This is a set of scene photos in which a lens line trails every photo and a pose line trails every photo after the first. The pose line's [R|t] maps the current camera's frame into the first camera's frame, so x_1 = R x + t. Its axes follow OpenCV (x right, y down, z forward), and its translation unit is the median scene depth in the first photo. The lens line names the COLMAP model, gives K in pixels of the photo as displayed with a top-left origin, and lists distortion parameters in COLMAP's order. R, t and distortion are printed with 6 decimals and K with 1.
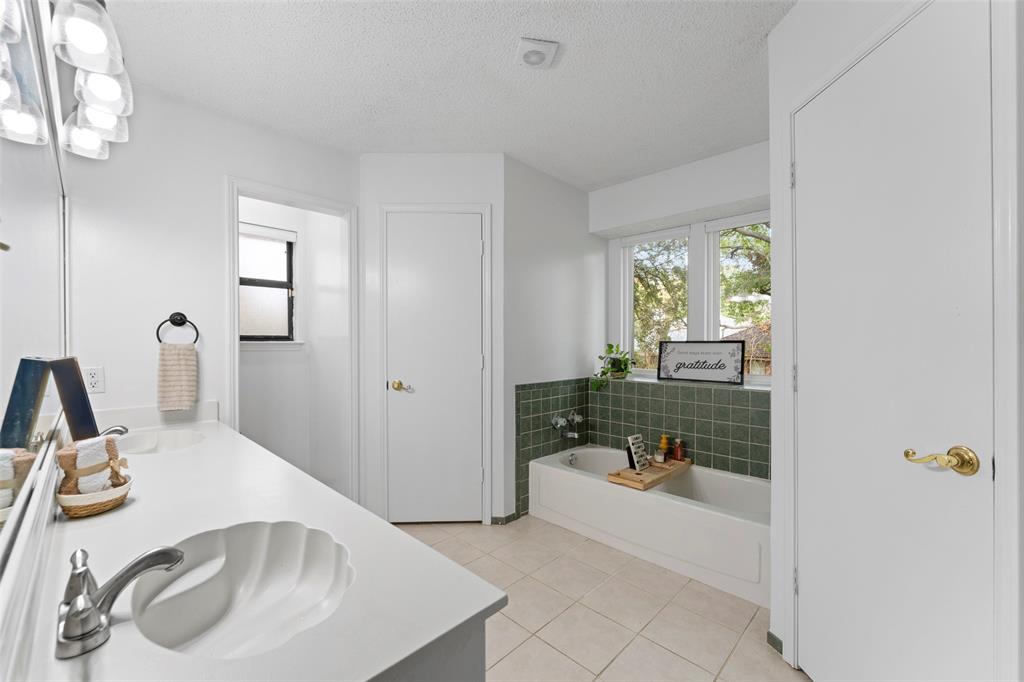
lens RADIAL K [[407.2, 0, 508.6], [0, 407.2, 346.7], [0, 0, 1]] dist [-0.001966, 0.000116]
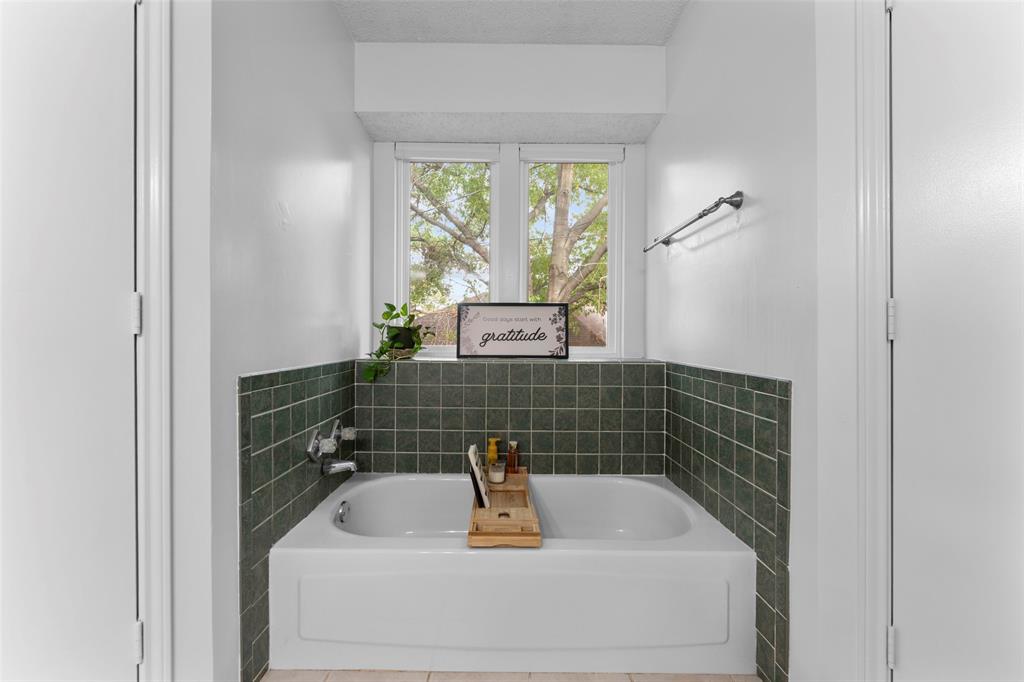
lens RADIAL K [[428.5, 0, 510.1], [0, 428.5, 337.5], [0, 0, 1]] dist [-0.000431, -0.000076]
pose [[0.716055, -0.001209, 0.698043, -0.083459], [0.001579, 0.999999, 0.000113, 0.051418], [-0.698042, 0.001021, 0.716056, 0.471978]]
